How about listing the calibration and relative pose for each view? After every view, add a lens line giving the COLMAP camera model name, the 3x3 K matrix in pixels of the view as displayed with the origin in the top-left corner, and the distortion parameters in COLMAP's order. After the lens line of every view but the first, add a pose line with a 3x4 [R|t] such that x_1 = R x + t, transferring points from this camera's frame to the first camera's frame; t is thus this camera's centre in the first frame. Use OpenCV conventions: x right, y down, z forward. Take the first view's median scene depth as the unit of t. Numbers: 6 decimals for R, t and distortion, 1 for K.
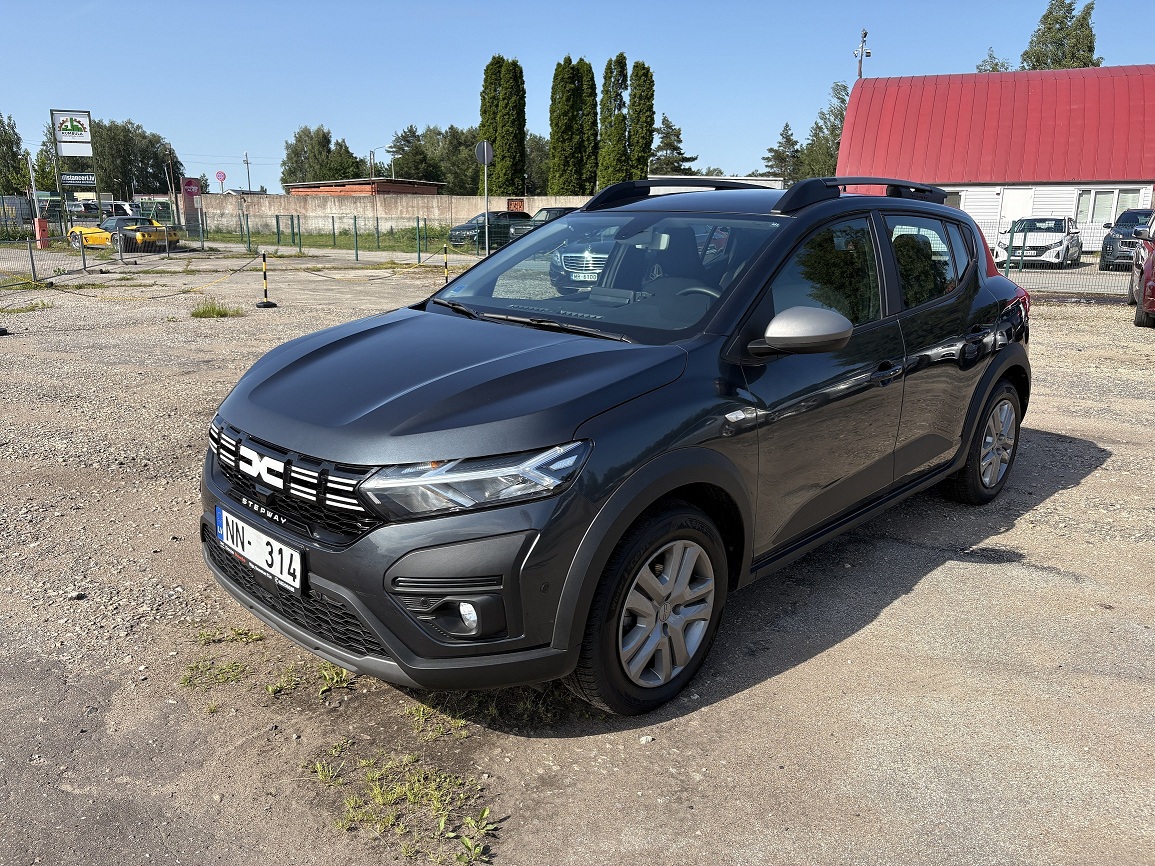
lens RADIAL K [[865.3, 0, 575.7], [0, 865.3, 432.1], [0, 0, 1]] dist [0.055741, -0.062186]
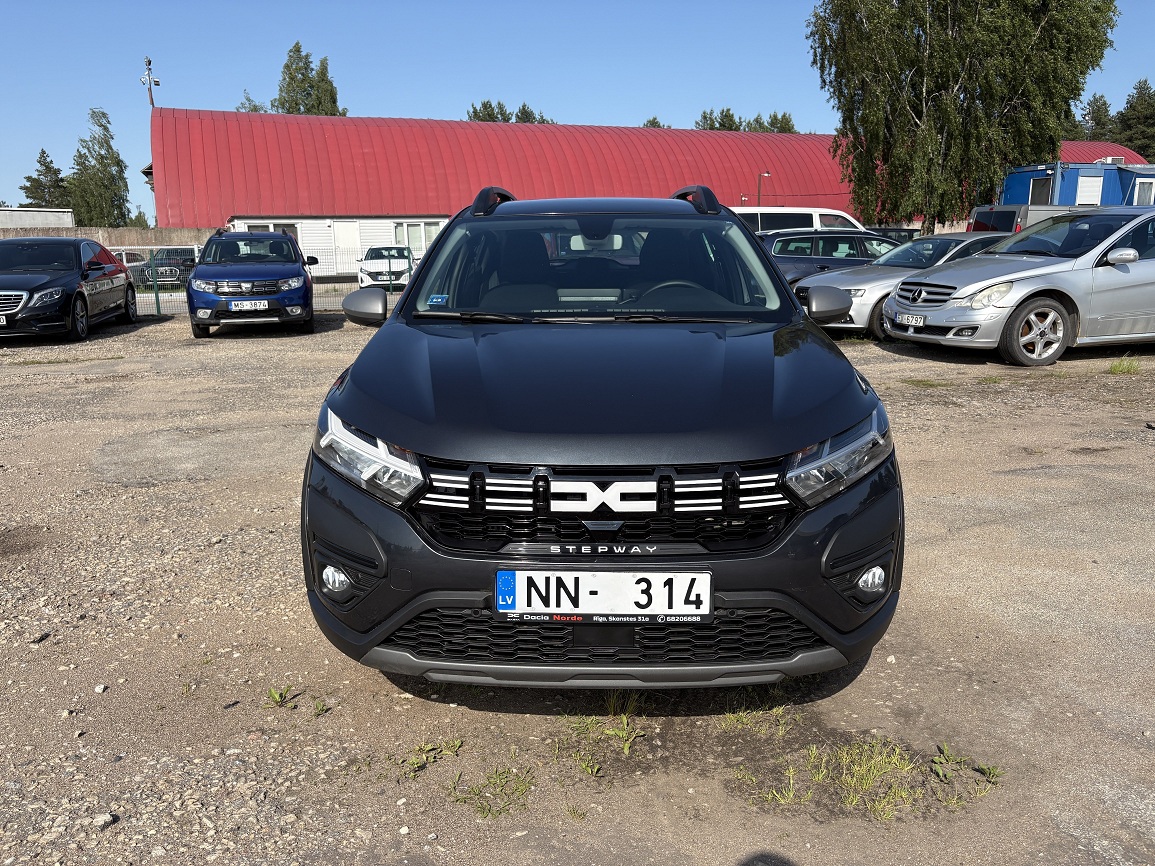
lens RADIAL K [[865.3, 0, 575.7], [0, 865.3, 432.1], [0, 0, 1]] dist [0.055741, -0.062186]
pose [[0.729640, -0.161139, 0.664575, -0.565414], [0.185388, 0.982057, 0.034579, -0.033917], [-0.658222, 0.097974, 0.746421, 0.236587]]
